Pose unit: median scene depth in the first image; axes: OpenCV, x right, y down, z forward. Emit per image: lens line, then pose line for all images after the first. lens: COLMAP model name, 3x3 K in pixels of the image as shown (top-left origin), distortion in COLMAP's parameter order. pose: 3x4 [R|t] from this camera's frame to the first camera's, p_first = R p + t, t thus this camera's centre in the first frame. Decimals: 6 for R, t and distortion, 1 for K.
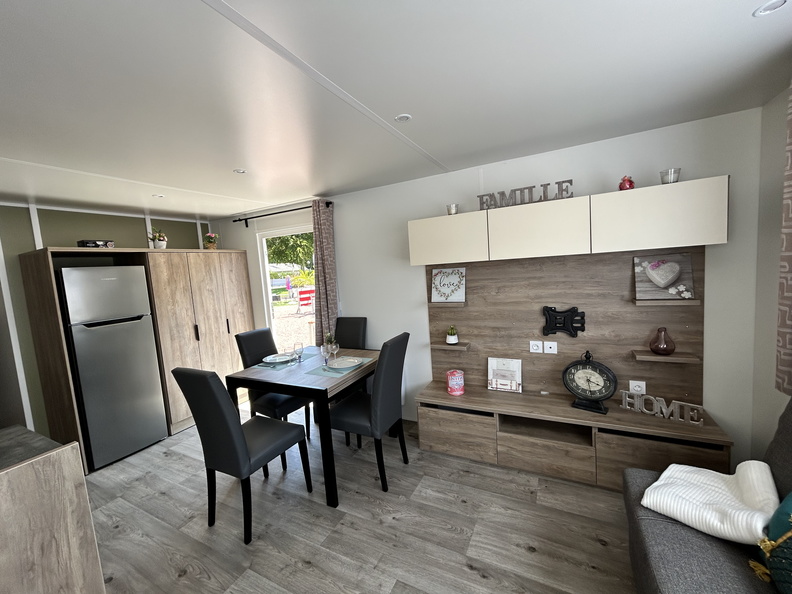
lens RADIAL K [[320.3, 0, 393.9], [0, 320.3, 296.2], [0, 0, 1]] dist [-0.000603, -0.000238]
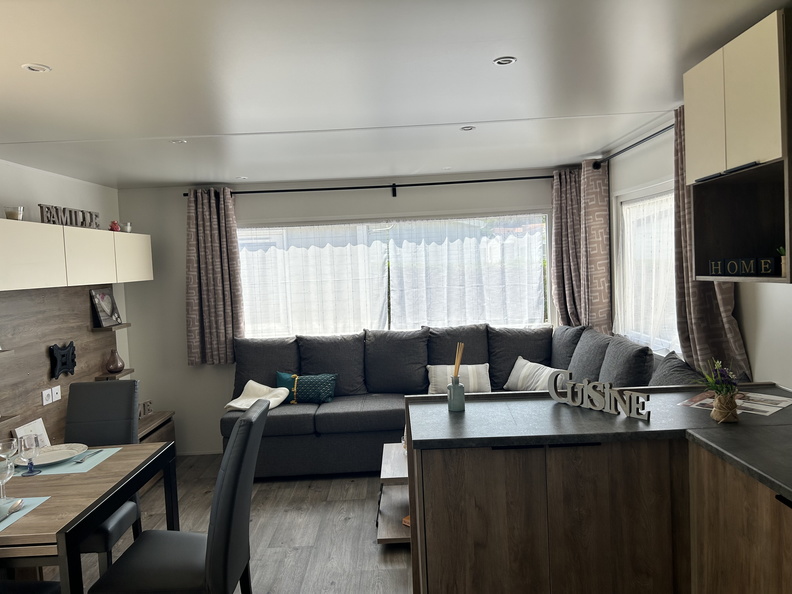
lens RADIAL K [[590.8, 0, 396.0], [0, 590.8, 297.0], [0, 0, 1]] dist [0.084881, -0.128624]
pose [[-0.453351, 0.040932, 0.890392, -1.435813], [0.161221, 0.986234, 0.036749, -0.005580], [-0.876630, 0.160210, -0.453709, 0.953589]]
